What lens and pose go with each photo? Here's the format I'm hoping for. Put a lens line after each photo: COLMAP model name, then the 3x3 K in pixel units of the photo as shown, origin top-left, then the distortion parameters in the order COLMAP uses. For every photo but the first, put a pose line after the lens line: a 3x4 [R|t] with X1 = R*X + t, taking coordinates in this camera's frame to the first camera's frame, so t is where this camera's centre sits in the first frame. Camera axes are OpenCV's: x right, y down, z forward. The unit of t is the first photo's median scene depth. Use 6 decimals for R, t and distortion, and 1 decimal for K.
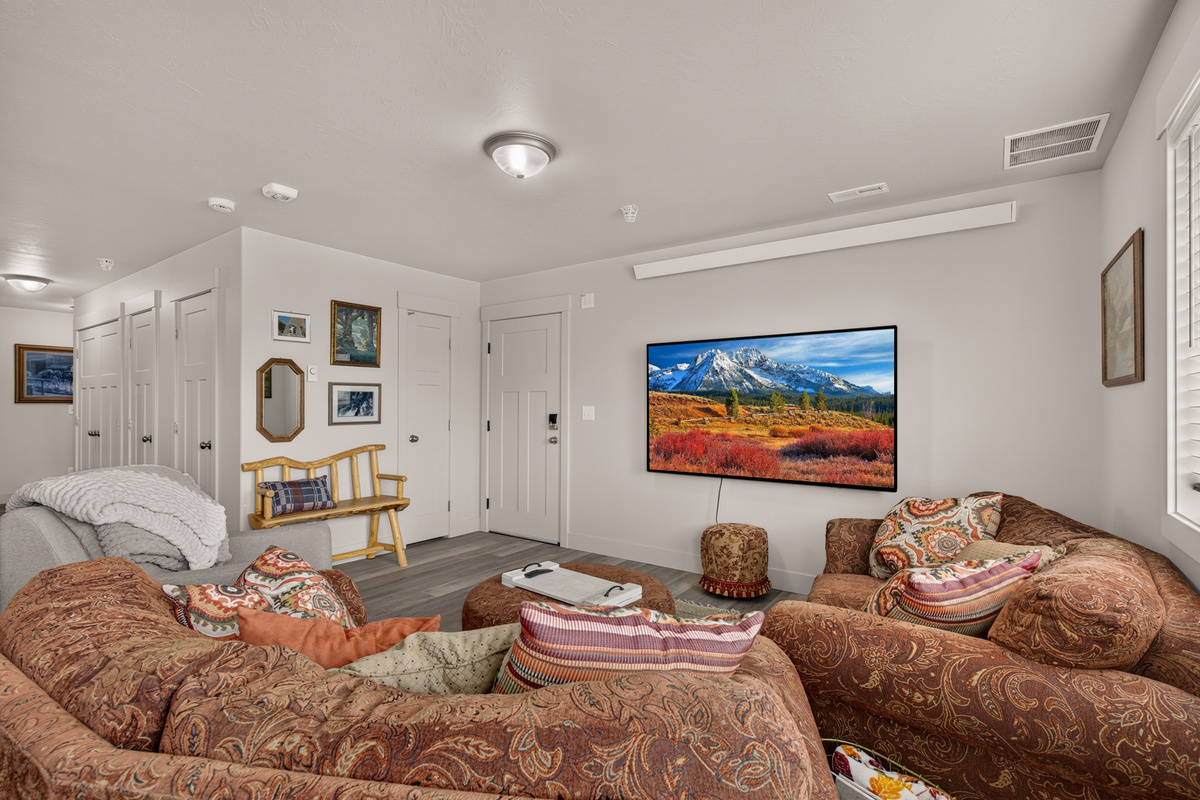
lens RADIAL K [[549.8, 0, 608.8], [0, 549.8, 403.3], [0, 0, 1]] dist [-0.003233, 0.000300]
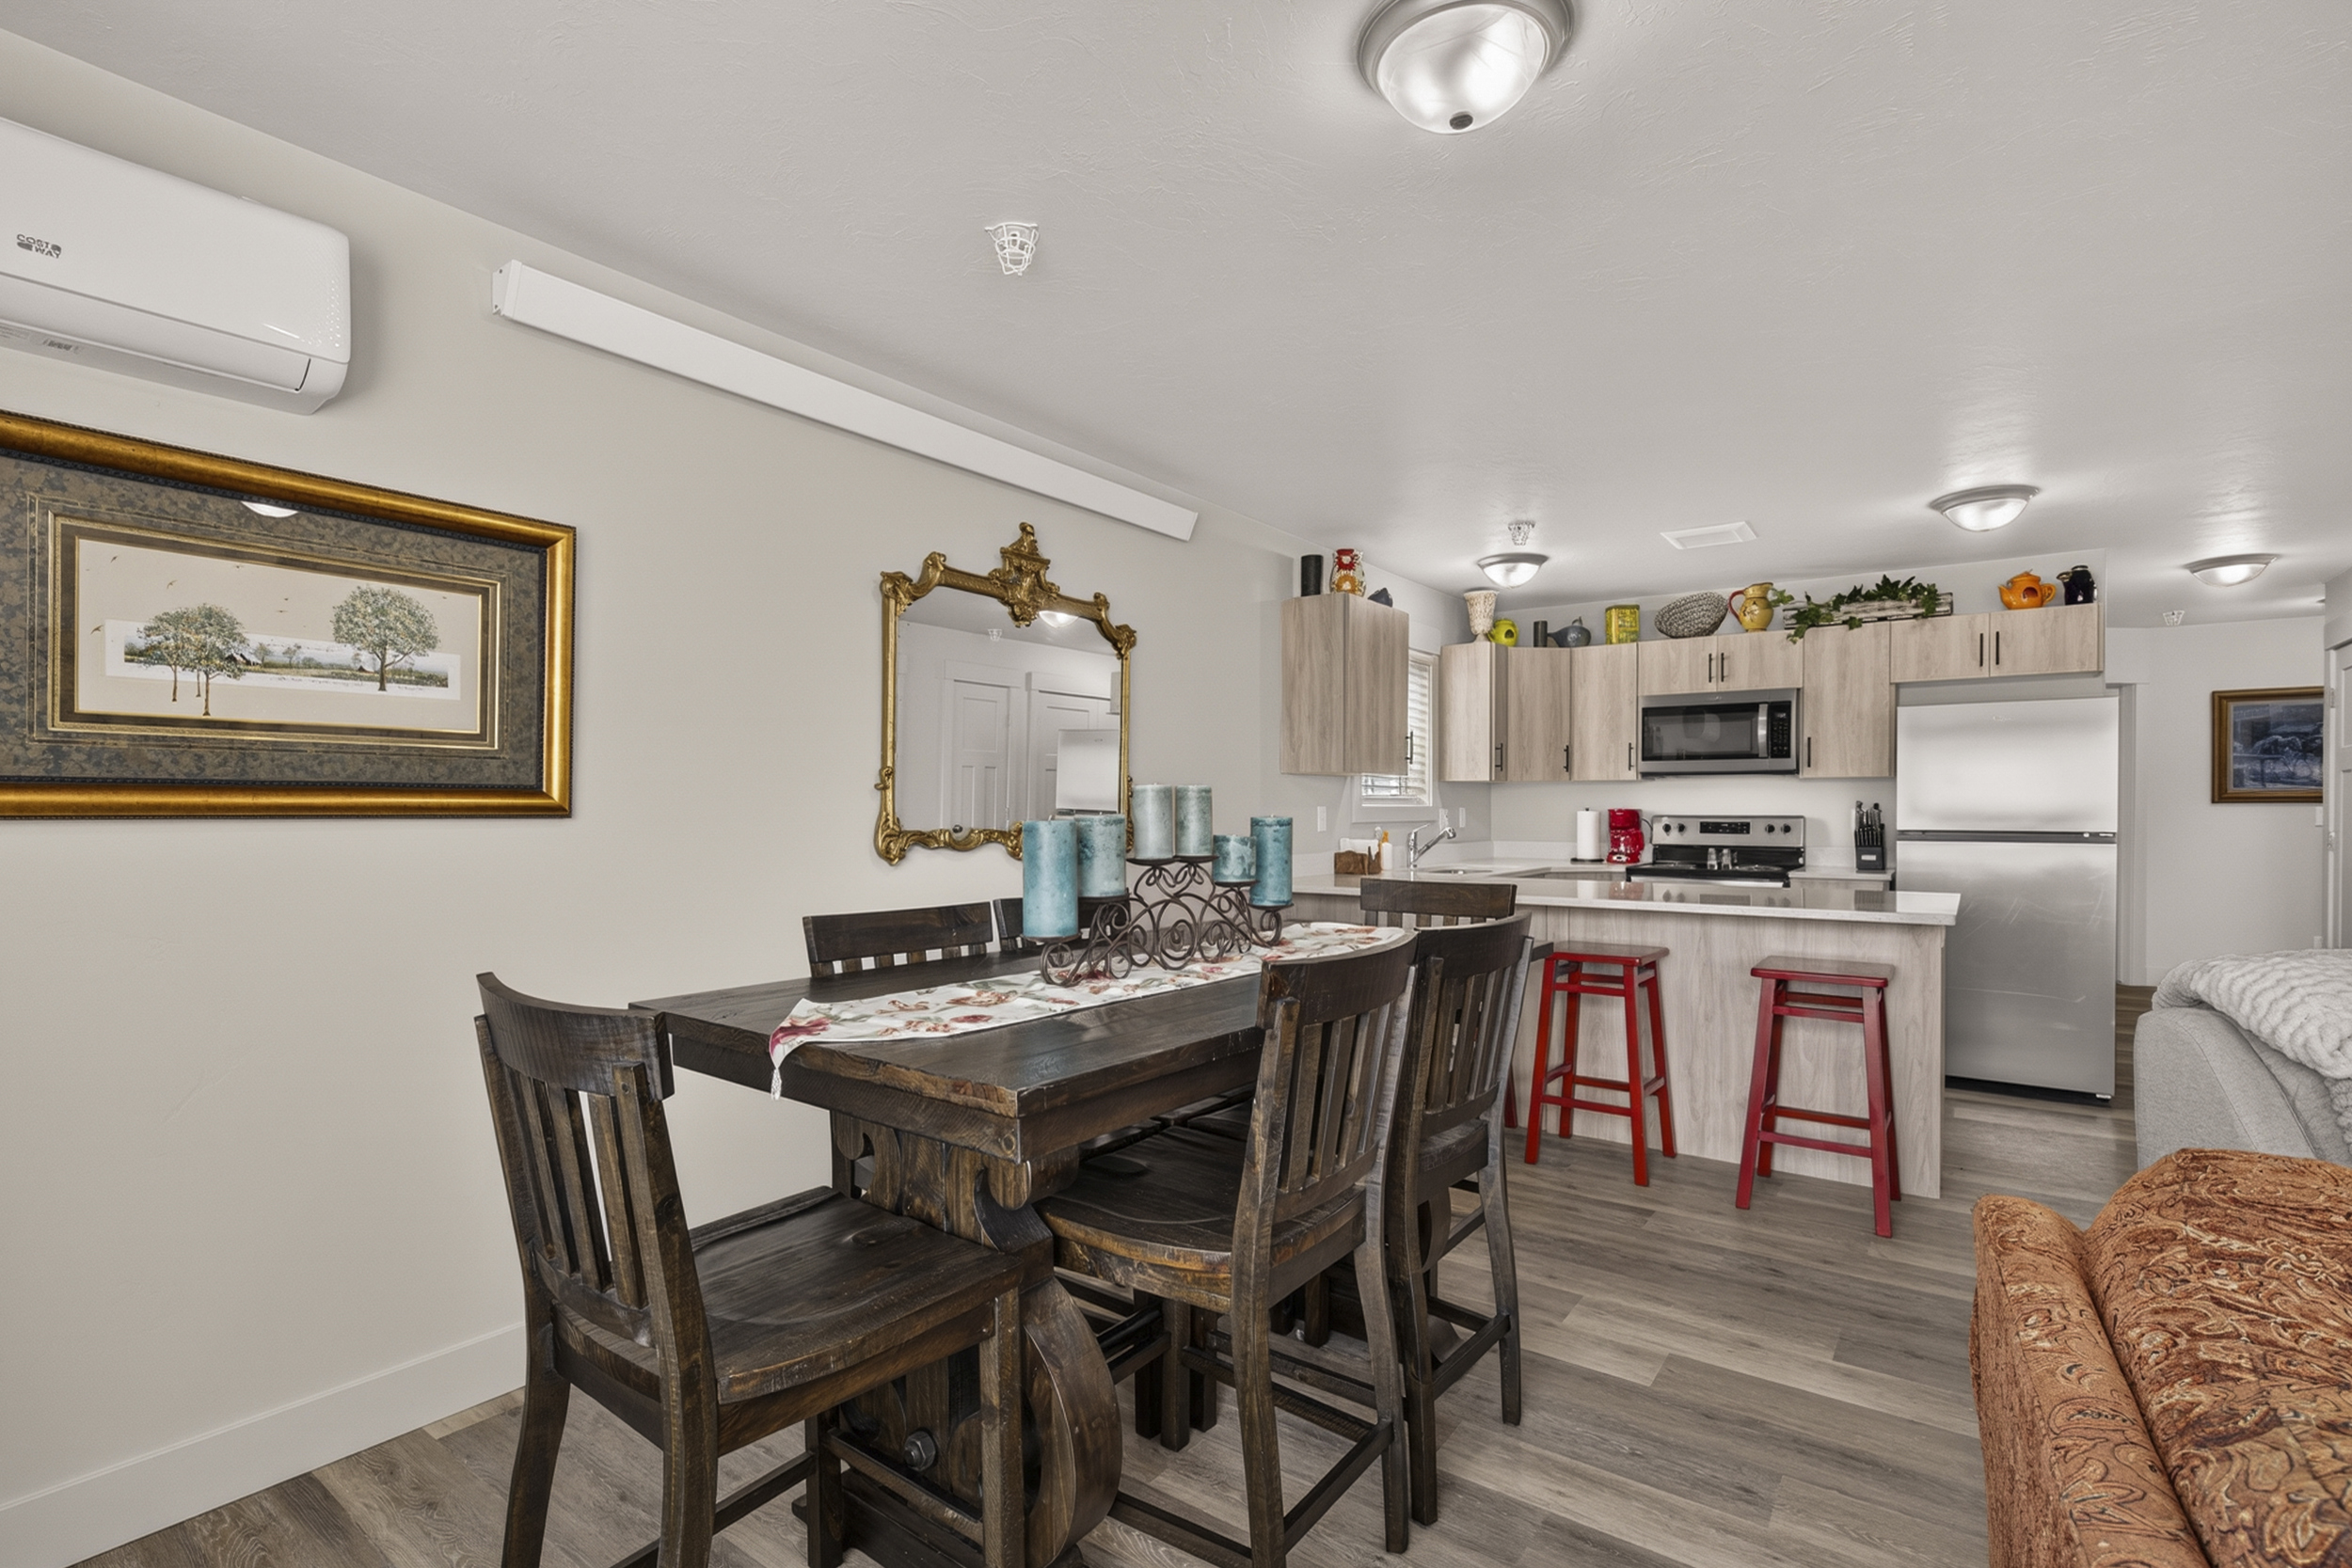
lens RADIAL K [[1084.6, 0, 1180.0], [0, 1084.6, 827.3], [0, 0, 1]] dist [-0.001921, -0.000611]
pose [[-0.024019, 0.014889, -0.999601, -0.041002], [0.007168, 0.999866, 0.014720, 0.000913], [0.999686, -0.006812, -0.024123, 0.095167]]
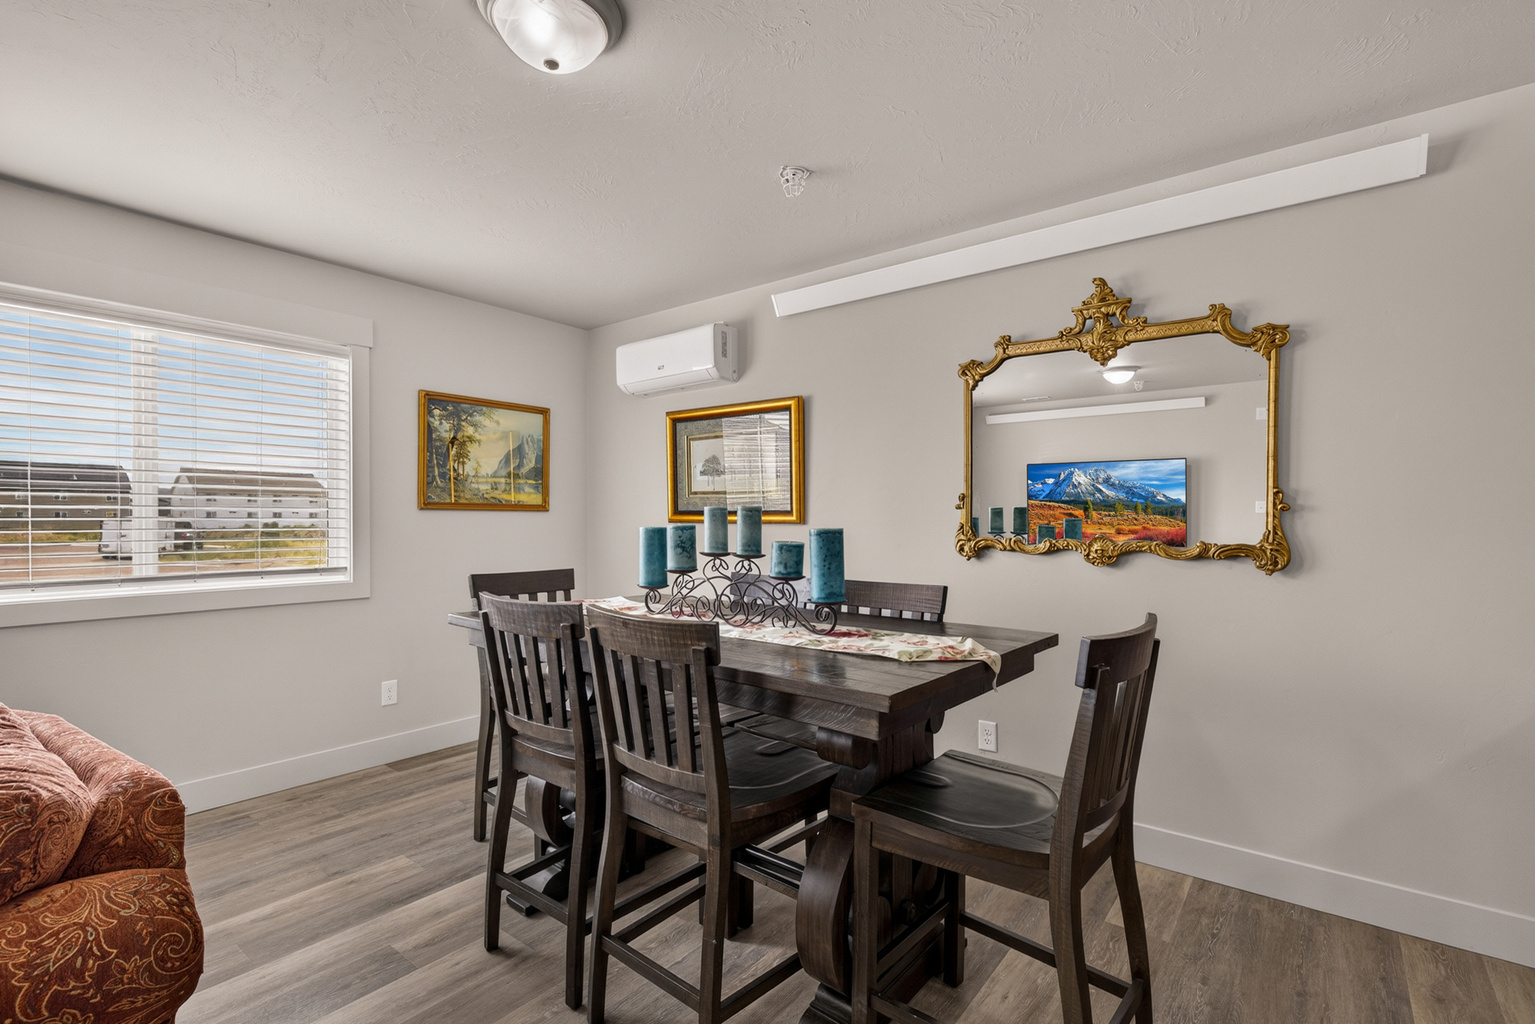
lens RADIAL K [[703.3, 0, 778.7], [0, 703.3, 516.3], [0, 0, 1]] dist [-0.003233, 0.000300]
pose [[-0.998887, -0.004715, 0.046936, -1.274812], [-0.005131, 0.999949, -0.008750, -0.000872], [-0.046893, -0.008981, -0.998860, 1.170885]]
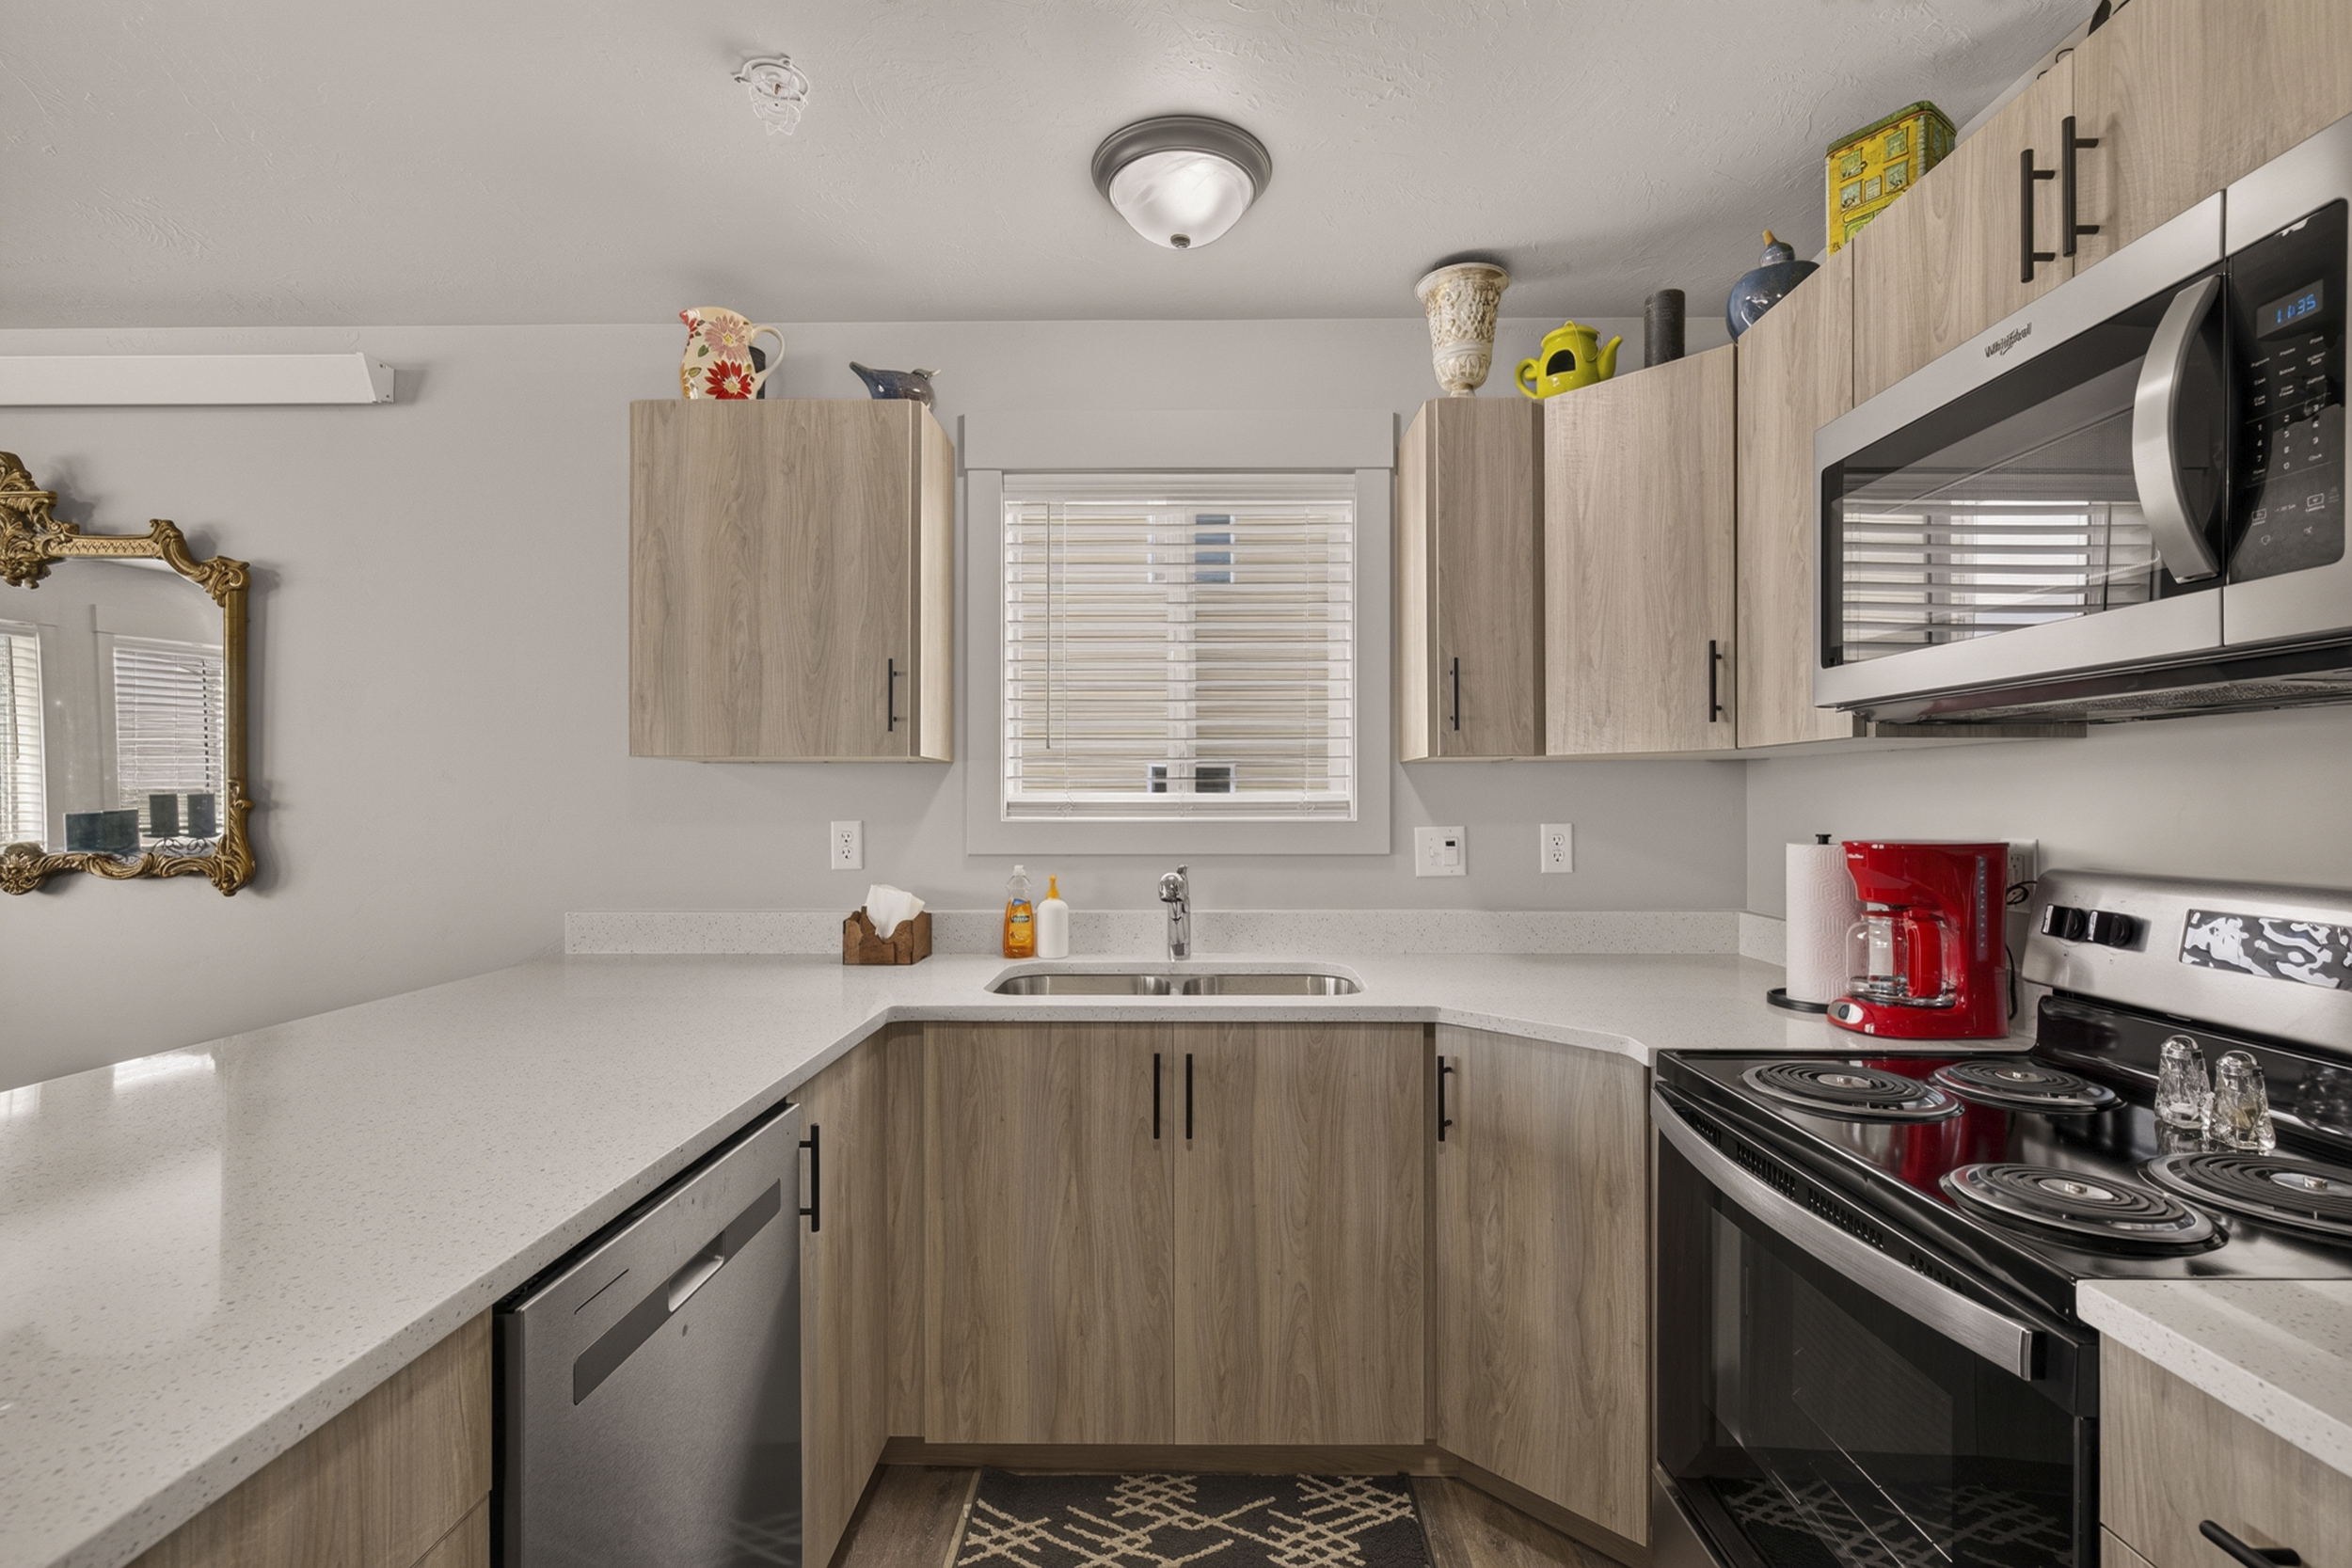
lens RADIAL K [[1050.1, 0, 1186.1], [0, 1050.1, 797.6], [0, 0, 1]] dist [-0.002753, -0.000763]
pose [[-0.823243, -0.003423, -0.567679, -2.305844], [0.001203, 0.999969, -0.007775, -0.027403], [0.567688, -0.007083, -0.823213, 1.725279]]
